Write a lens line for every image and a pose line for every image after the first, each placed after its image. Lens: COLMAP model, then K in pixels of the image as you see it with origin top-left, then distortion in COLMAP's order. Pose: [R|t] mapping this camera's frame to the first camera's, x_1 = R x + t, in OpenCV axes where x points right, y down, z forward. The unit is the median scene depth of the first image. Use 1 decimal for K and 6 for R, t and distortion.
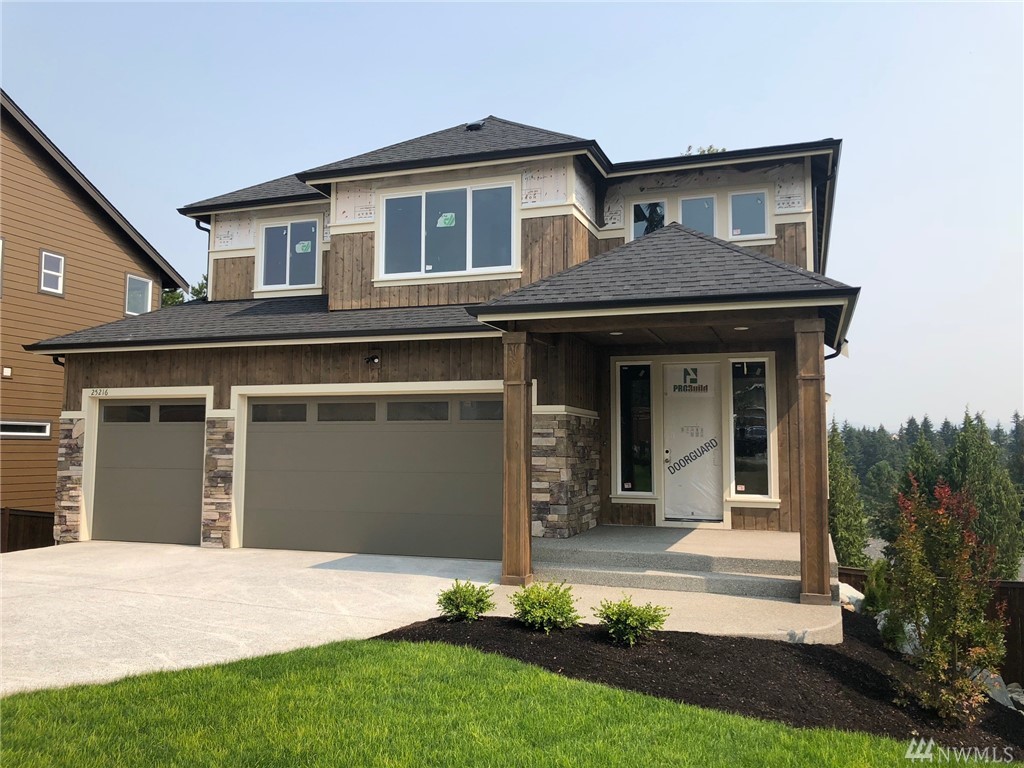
lens RADIAL K [[853.0, 0, 515.9], [0, 853.0, 383.7], [0, 0, 1]] dist [0.044101, -0.067999]
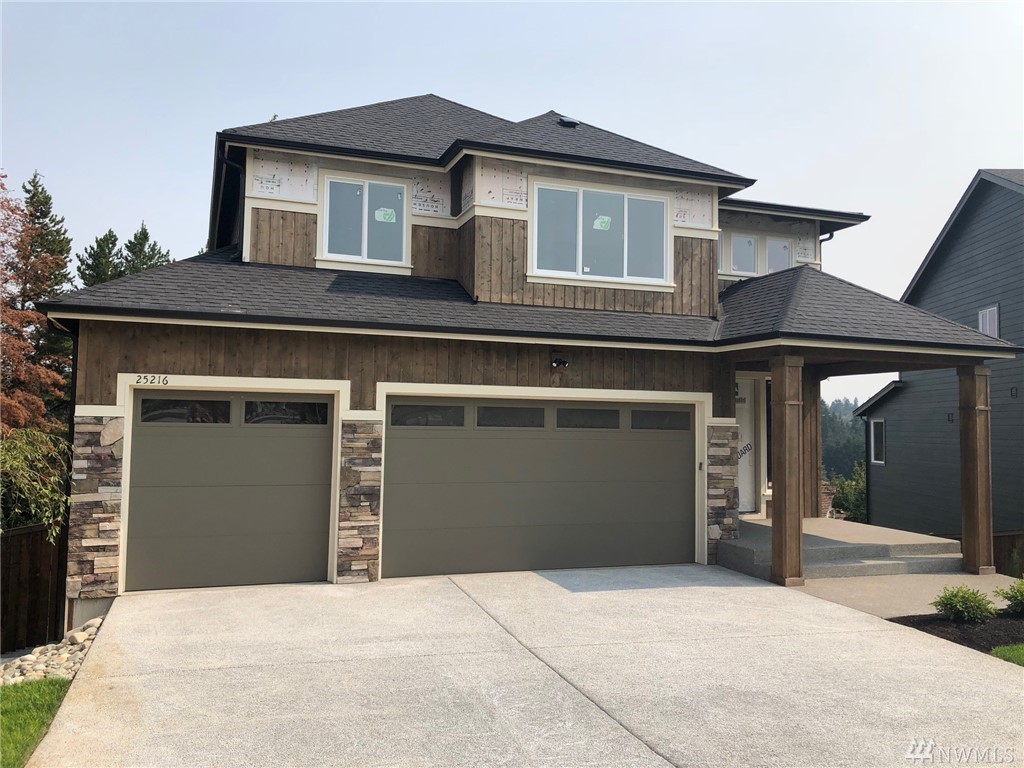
lens RADIAL K [[853.0, 0, 508.9], [0, 853.0, 379.4], [0, 0, 1]] dist [0.044101, -0.067999]
pose [[0.767415, 0.039813, 0.639914, -0.760344], [-0.059078, 0.998215, 0.008744, -0.014418], [-0.638423, -0.044515, 0.768397, 0.298128]]
